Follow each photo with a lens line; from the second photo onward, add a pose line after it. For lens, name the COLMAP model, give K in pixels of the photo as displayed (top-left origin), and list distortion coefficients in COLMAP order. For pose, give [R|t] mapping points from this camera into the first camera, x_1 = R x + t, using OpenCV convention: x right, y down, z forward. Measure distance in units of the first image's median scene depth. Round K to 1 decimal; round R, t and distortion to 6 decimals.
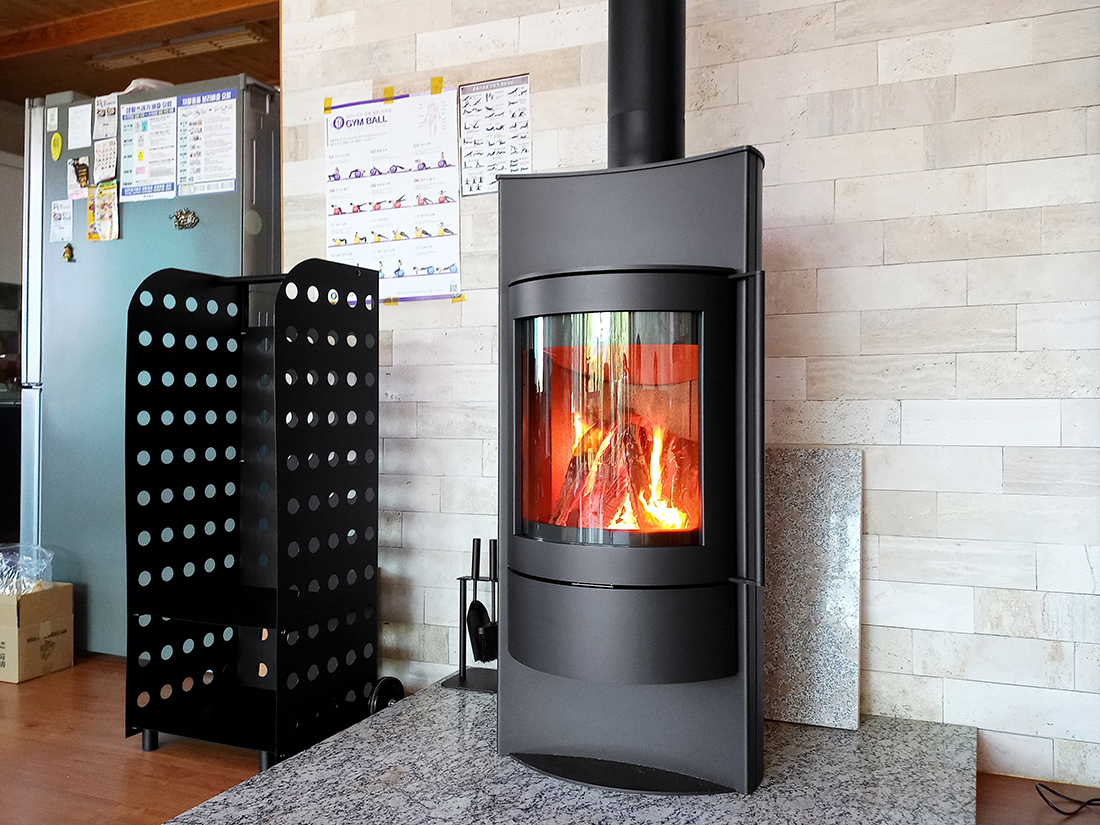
lens RADIAL K [[1068.2, 0, 550.0], [0, 1068.2, 412.5], [0, 0, 1]] dist [0.091888, -0.128381]
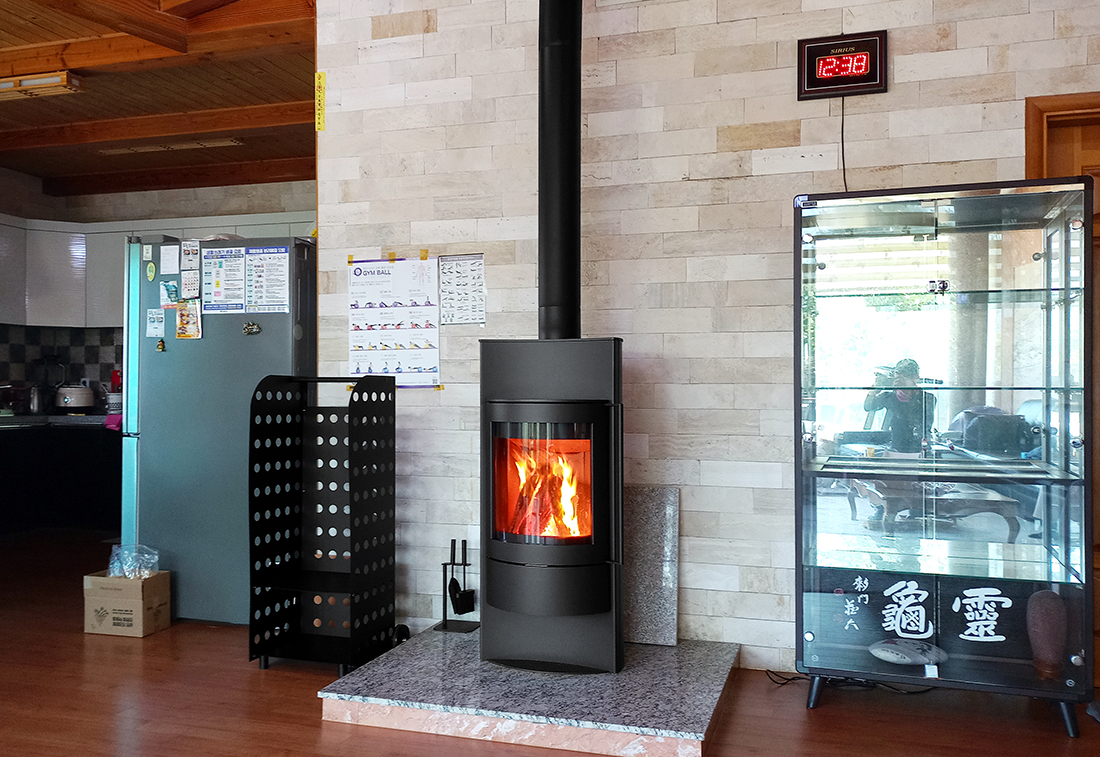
lens RADIAL K [[1351.6, 0, 480.3], [0, 1351.6, 314.3], [0, 0, 1]] dist [0.127798, -0.248512]
pose [[0.997419, 0.001775, 0.071778, -0.169893], [0.000260, 0.999598, -0.028341, -0.161210], [-0.071799, 0.028286, 0.997018, -1.040259]]
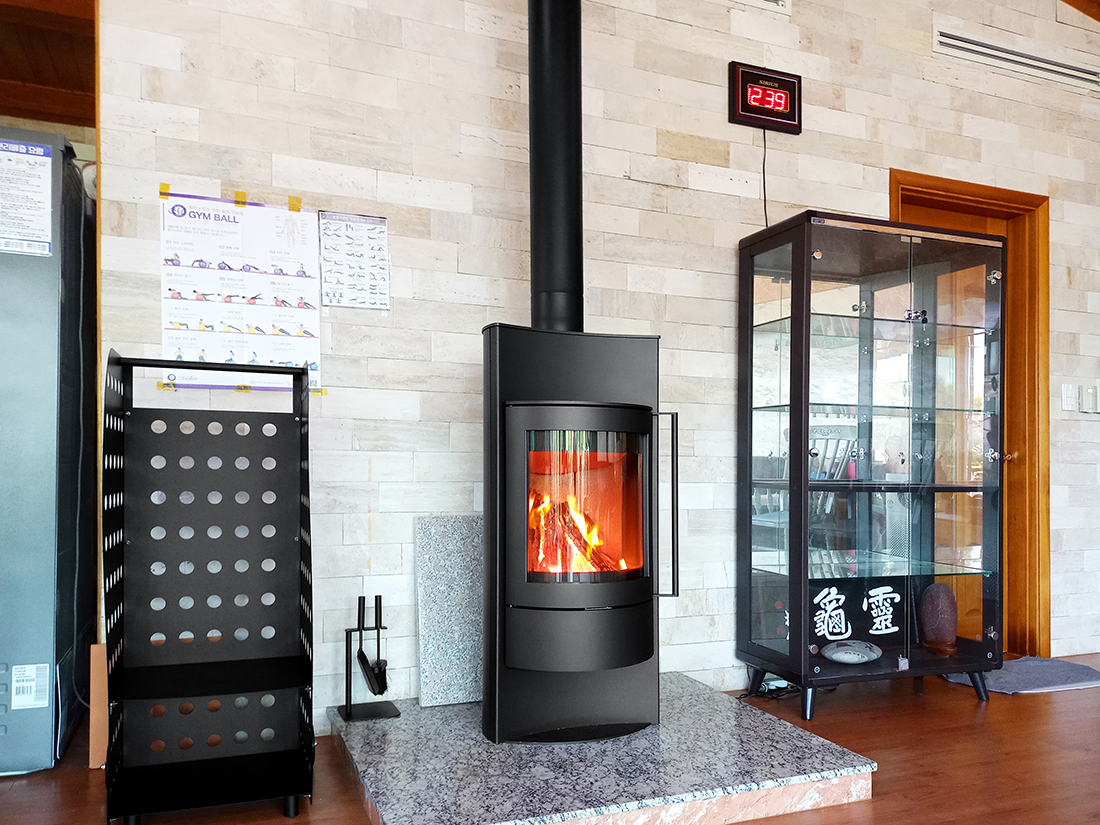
lens RADIAL K [[956.4, 0, 680.0], [0, 956.4, 460.6], [0, 0, 1]] dist [0.142788, -0.155826]
pose [[0.608381, 0.023066, 0.793310, -0.689570], [-0.003265, 0.999642, -0.026561, -0.006065], [-0.793639, 0.013569, 0.608238, 0.048999]]
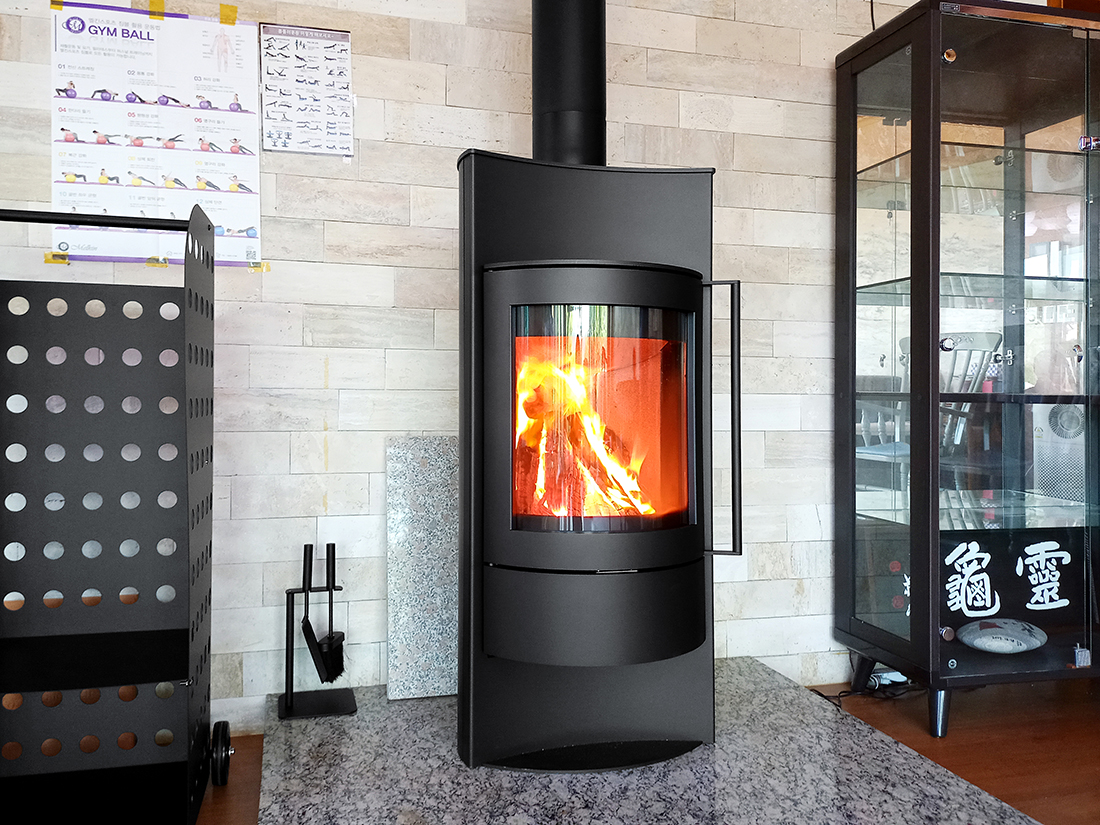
lens RADIAL K [[1011.7, 0, 596.8], [0, 1011.7, 393.2], [0, 0, 1]] dist [0.079561, -0.106703]
pose [[0.727177, 0.015596, 0.686272, -0.453429], [-0.006313, 0.999852, -0.016033, 0.005799], [-0.686421, 0.007326, 0.727168, 0.220116]]
